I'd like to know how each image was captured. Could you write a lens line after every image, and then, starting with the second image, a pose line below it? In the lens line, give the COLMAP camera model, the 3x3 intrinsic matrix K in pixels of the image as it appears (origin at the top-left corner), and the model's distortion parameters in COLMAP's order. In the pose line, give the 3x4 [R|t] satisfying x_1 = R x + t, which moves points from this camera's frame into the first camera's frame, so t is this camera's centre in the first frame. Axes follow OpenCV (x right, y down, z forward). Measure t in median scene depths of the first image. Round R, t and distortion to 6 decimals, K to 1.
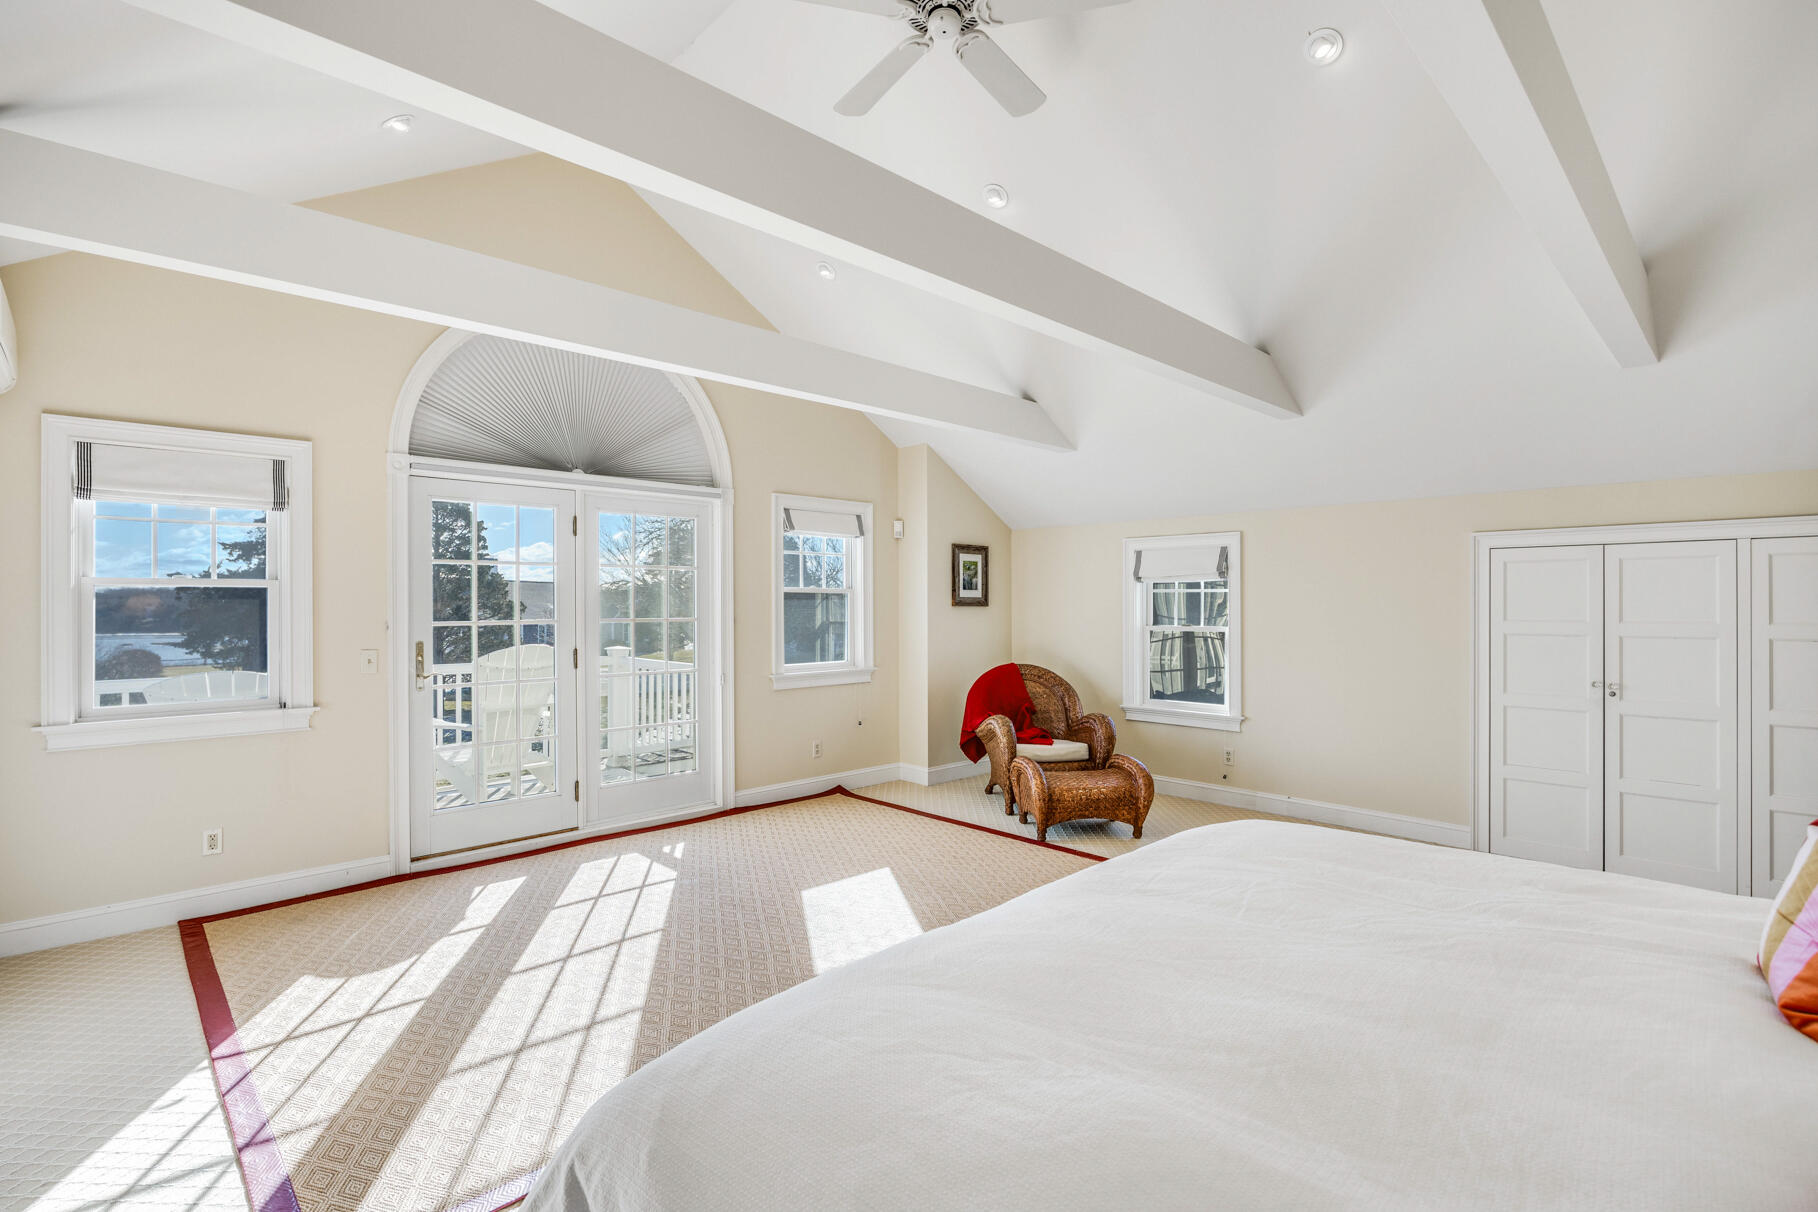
lens RADIAL K [[848.5, 0, 912.2], [0, 848.5, 609.0], [0, 0, 1]] dist [0.001155, 0.000109]
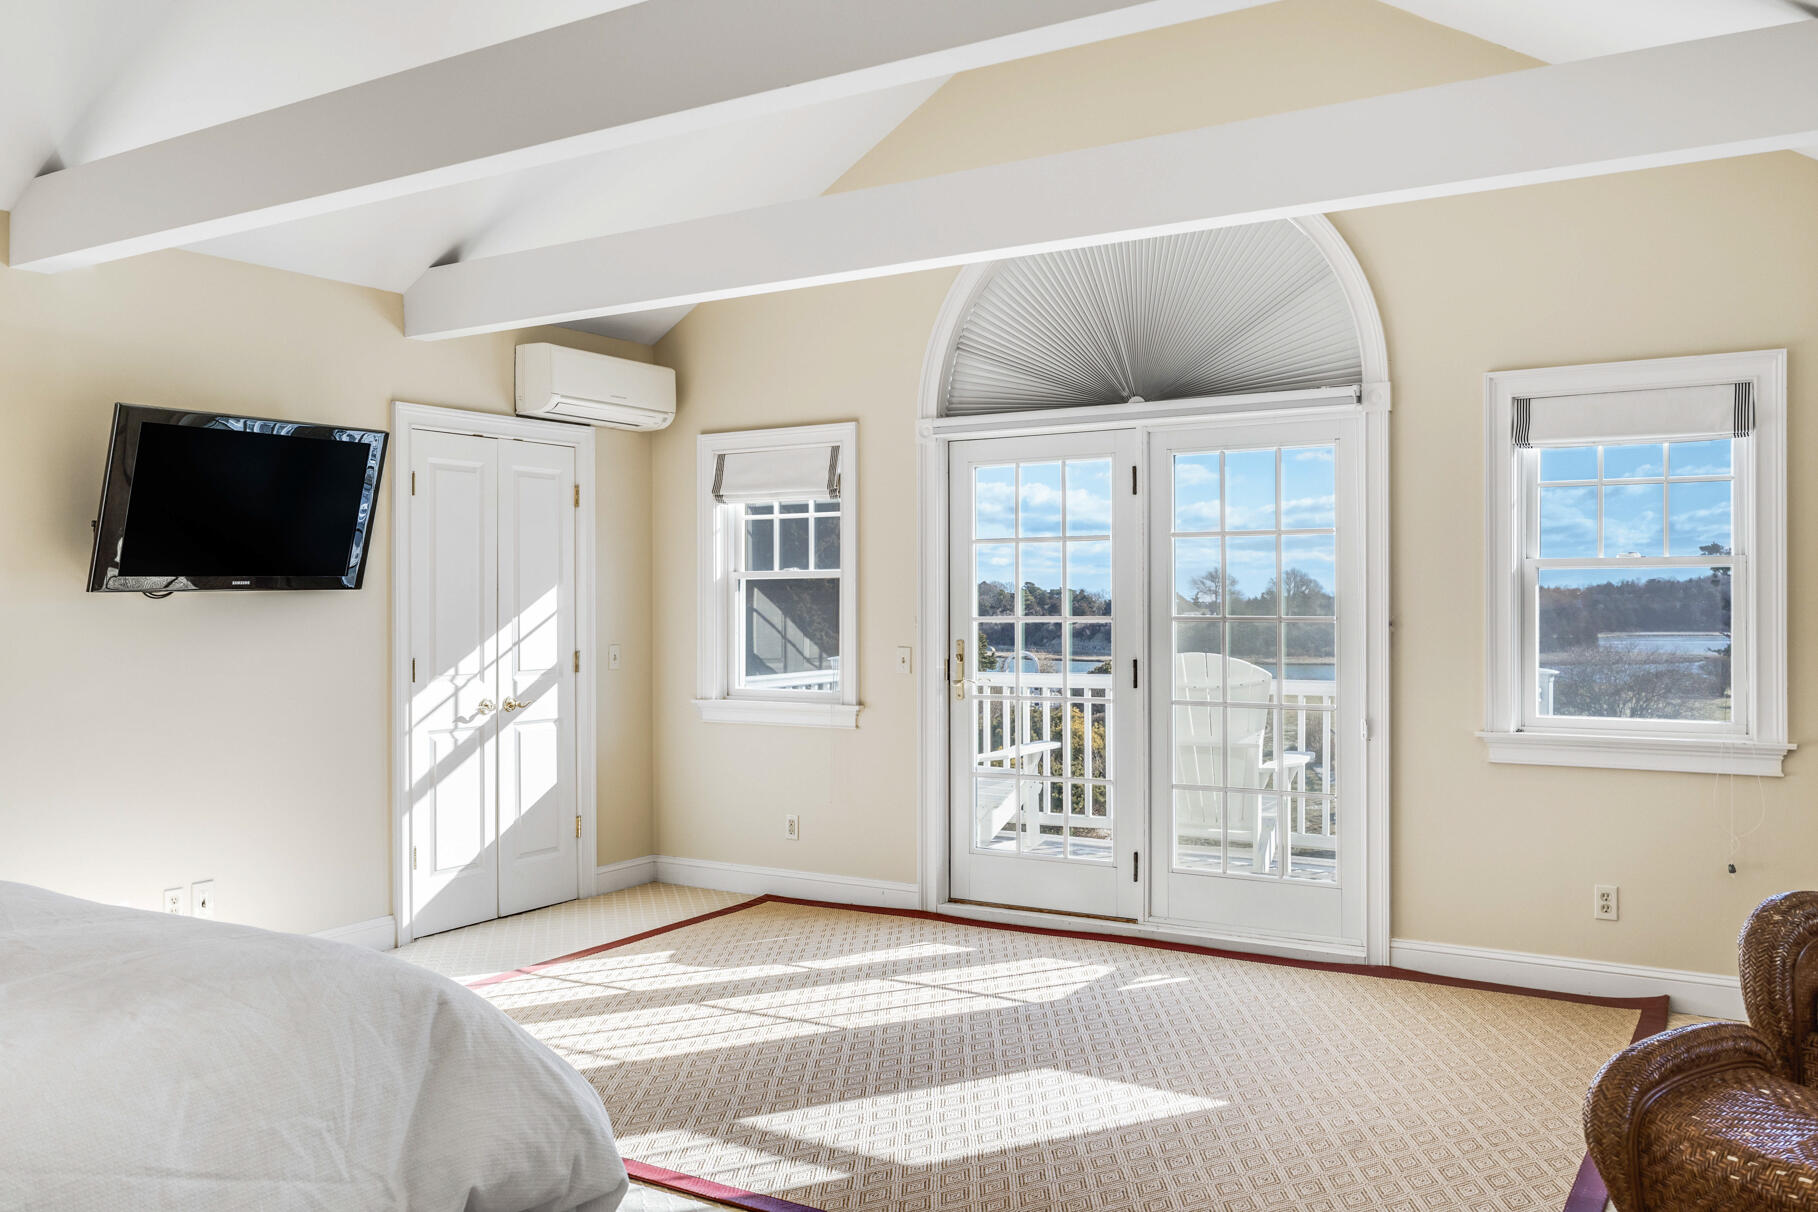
lens RADIAL K [[1438.1, 0, 911.9], [0, 1438.1, 603.2], [0, 0, 1]] dist [-0.033219, 0.000252]
pose [[0.257053, 0.003165, -0.966392, 0.777686], [-0.001709, 0.999995, 0.002821, -0.001631], [0.966396, 0.000926, 0.257057, 0.602890]]
